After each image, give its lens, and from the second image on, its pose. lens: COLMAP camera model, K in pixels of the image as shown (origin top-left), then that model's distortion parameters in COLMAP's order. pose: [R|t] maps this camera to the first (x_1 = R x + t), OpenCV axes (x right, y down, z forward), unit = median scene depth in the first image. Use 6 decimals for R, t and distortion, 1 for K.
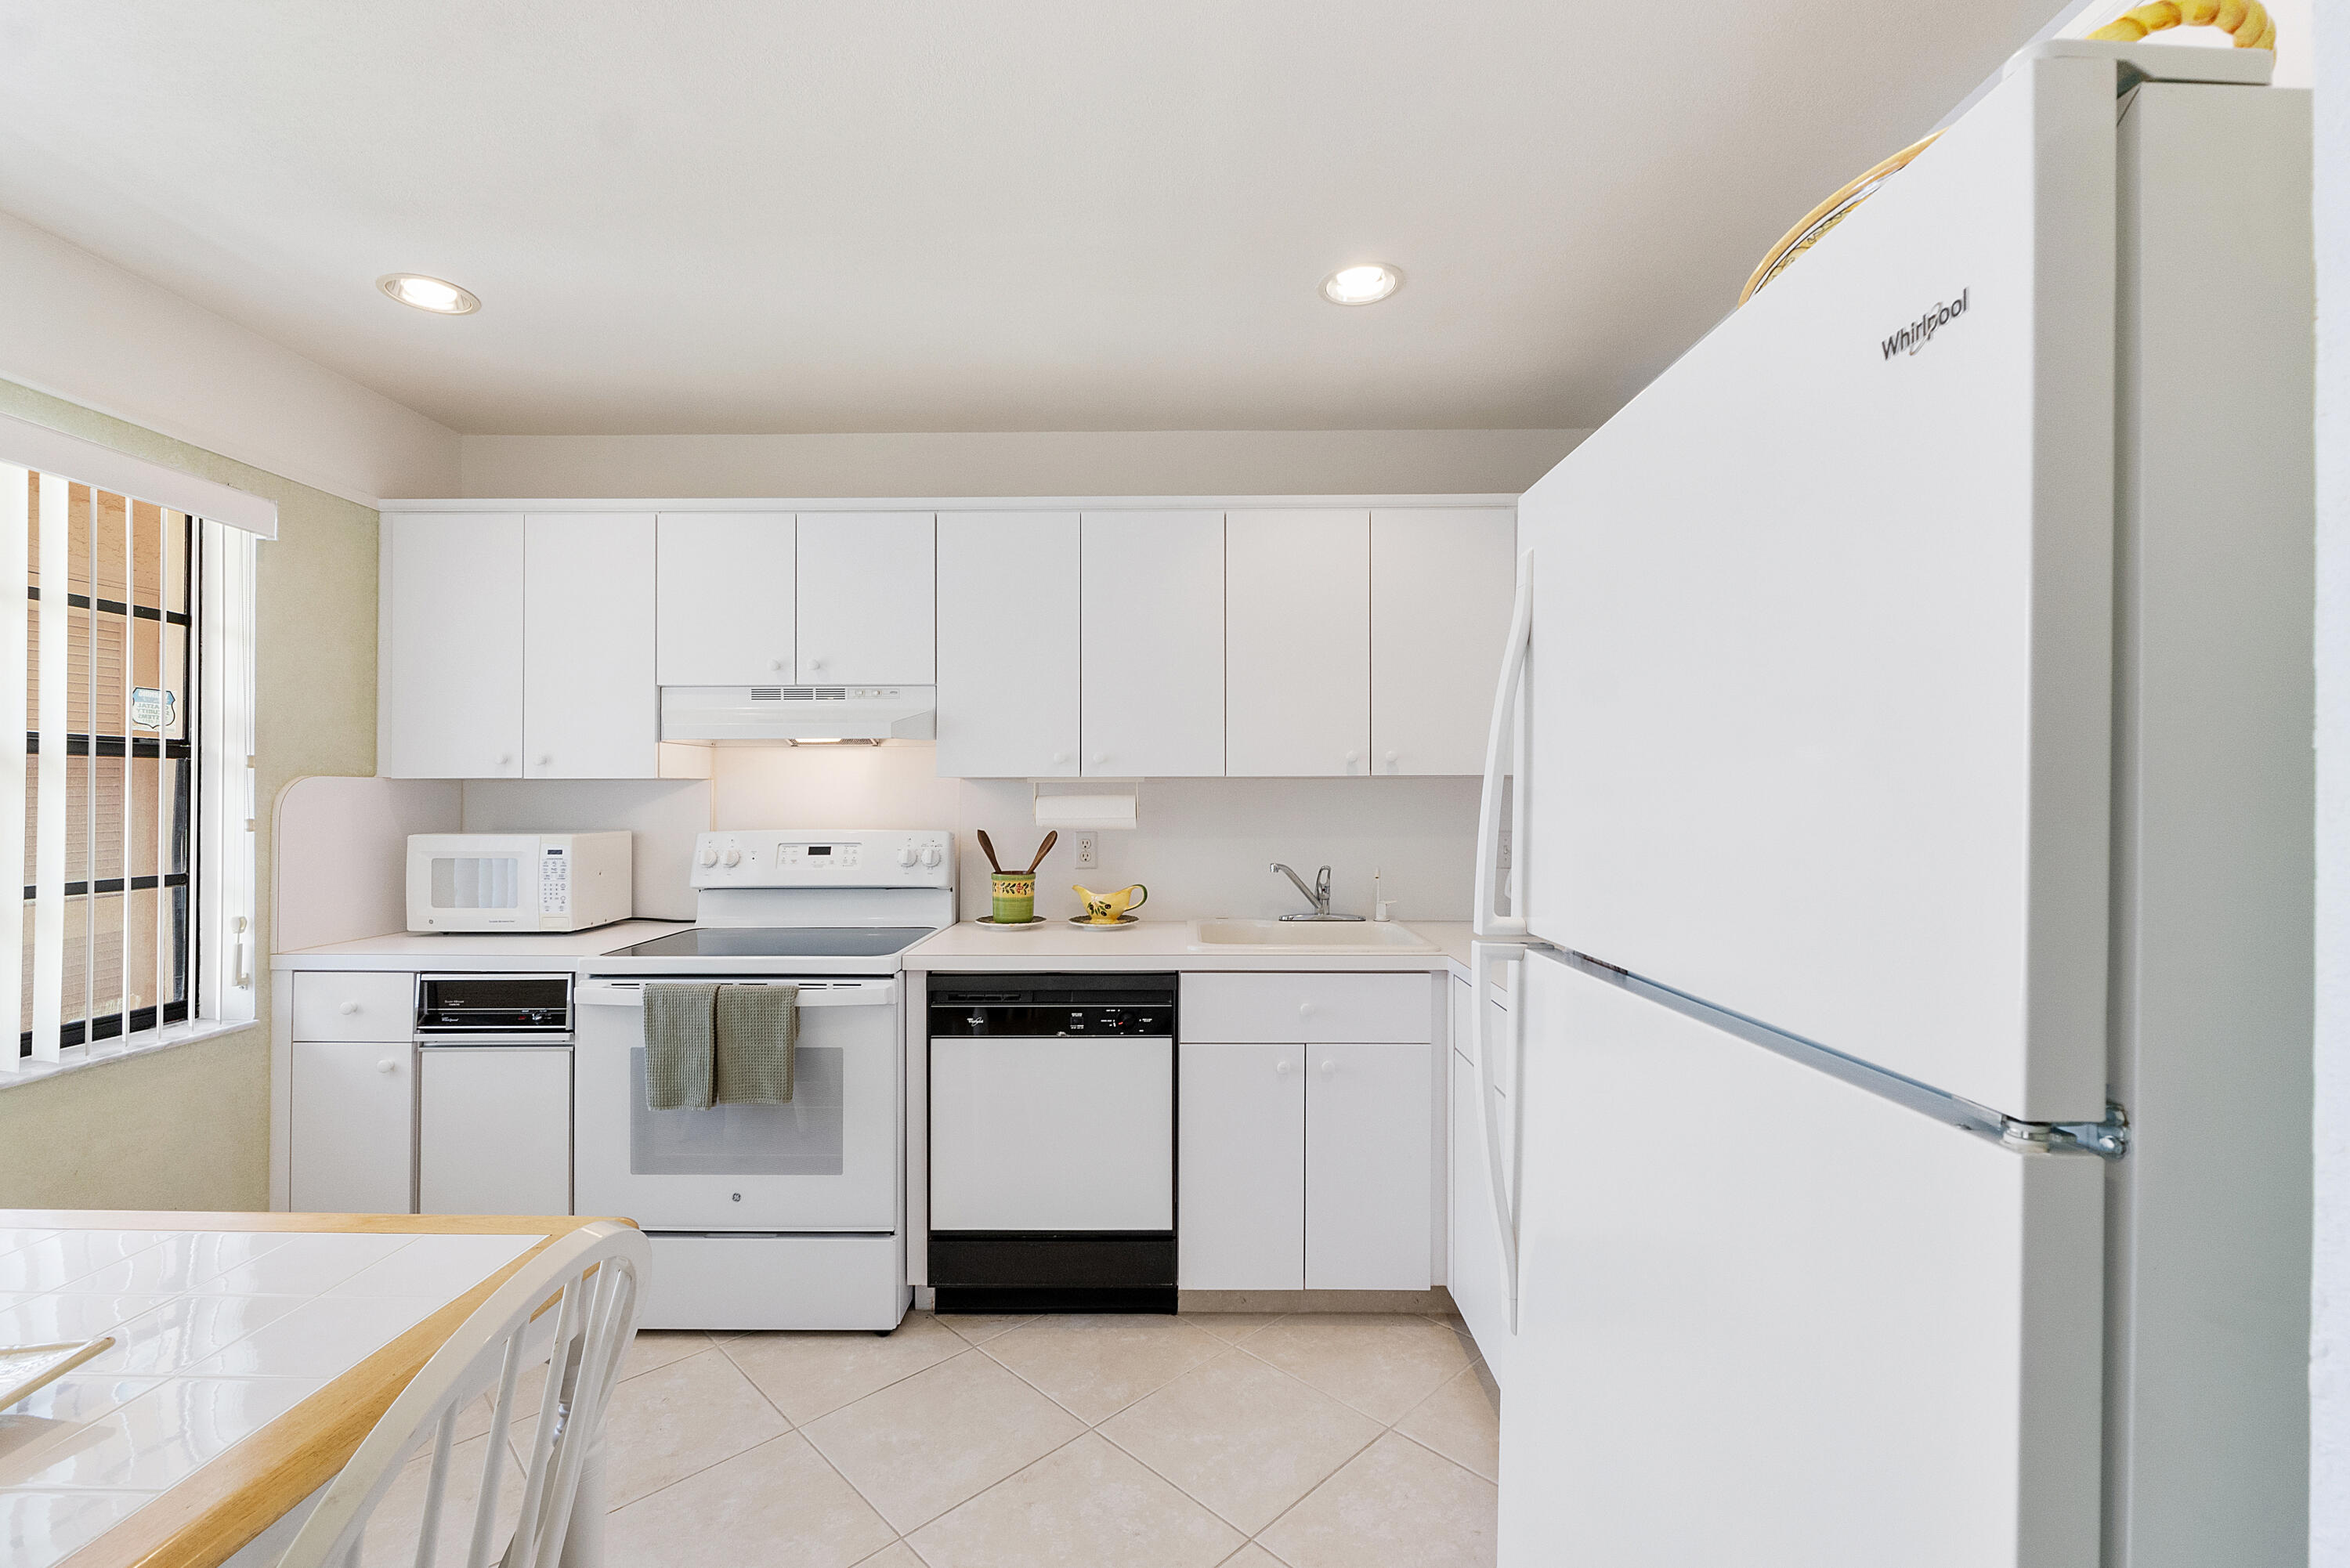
lens RADIAL K [[993.1, 0, 1178.7], [0, 993.1, 784.0], [0, 0, 1]] dist [-0.005252, 0.000303]
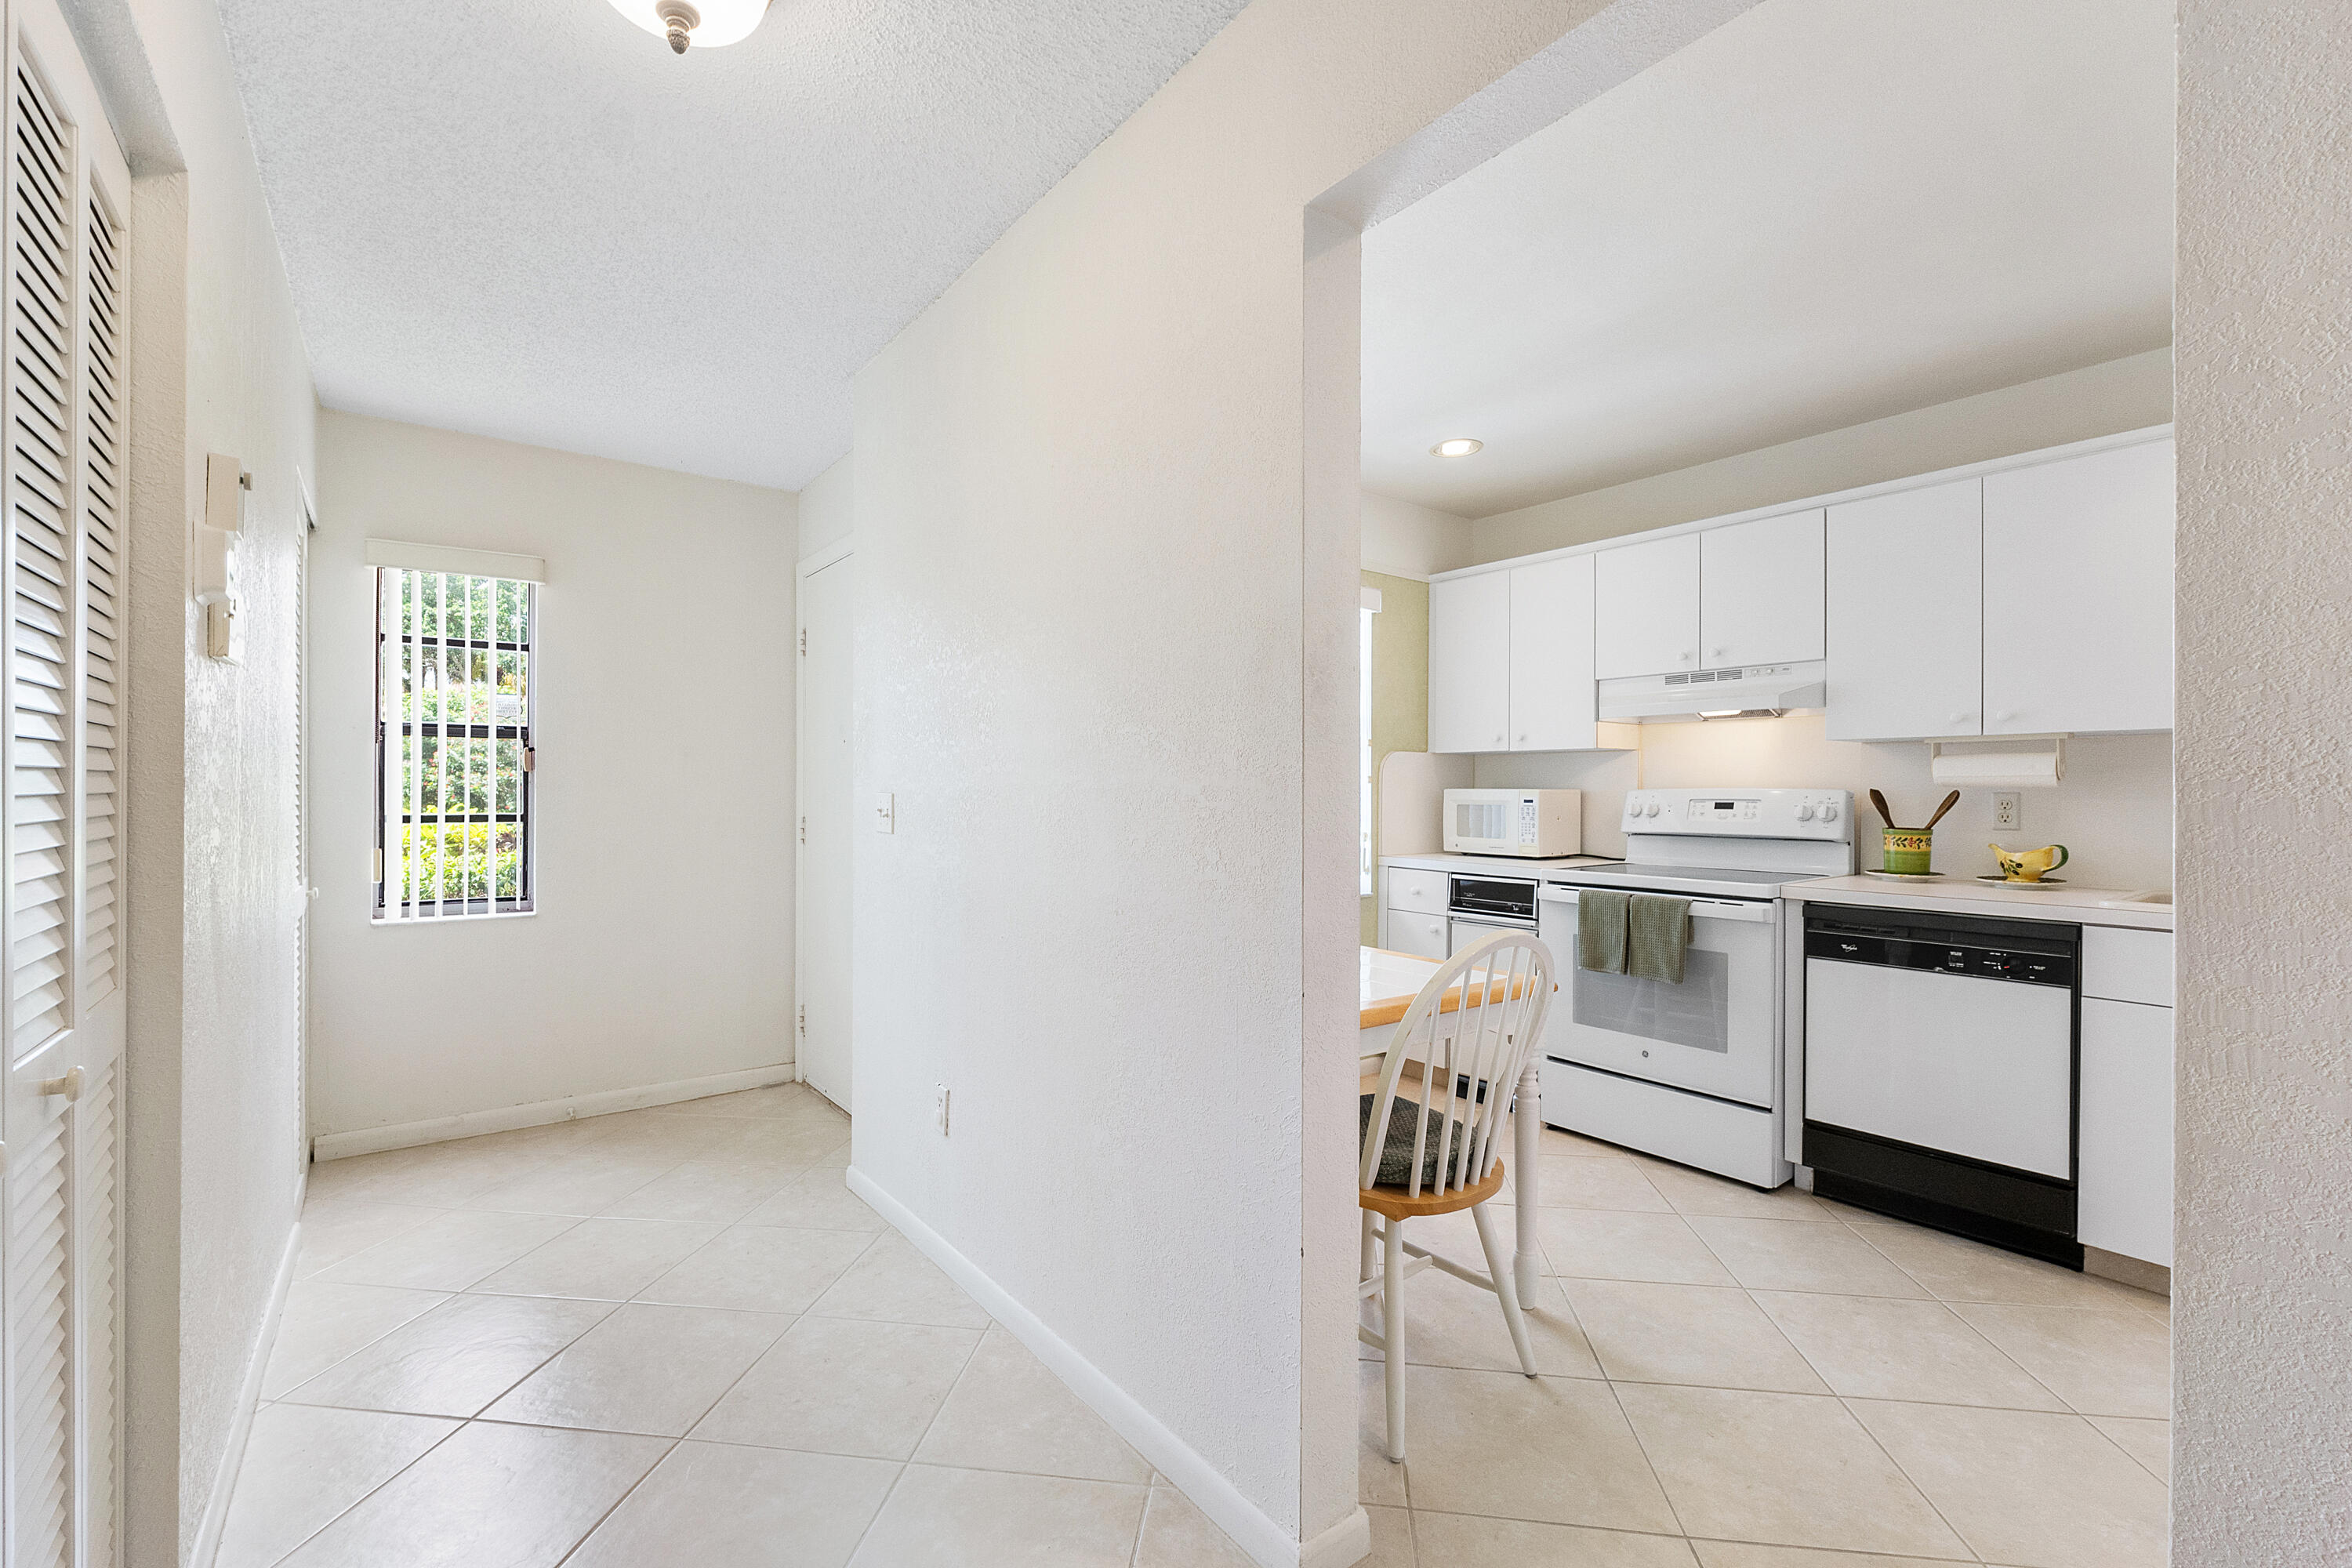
lens RADIAL K [[994.0, 0, 1179.2], [0, 994.0, 782.5], [0, 0, 1]] dist [-0.005252, 0.000303]
pose [[0.608767, 0.001535, -0.793348, 0.225276], [0.000946, 0.999996, 0.002661, 0.041032], [0.793348, -0.002371, 0.608763, -0.306302]]
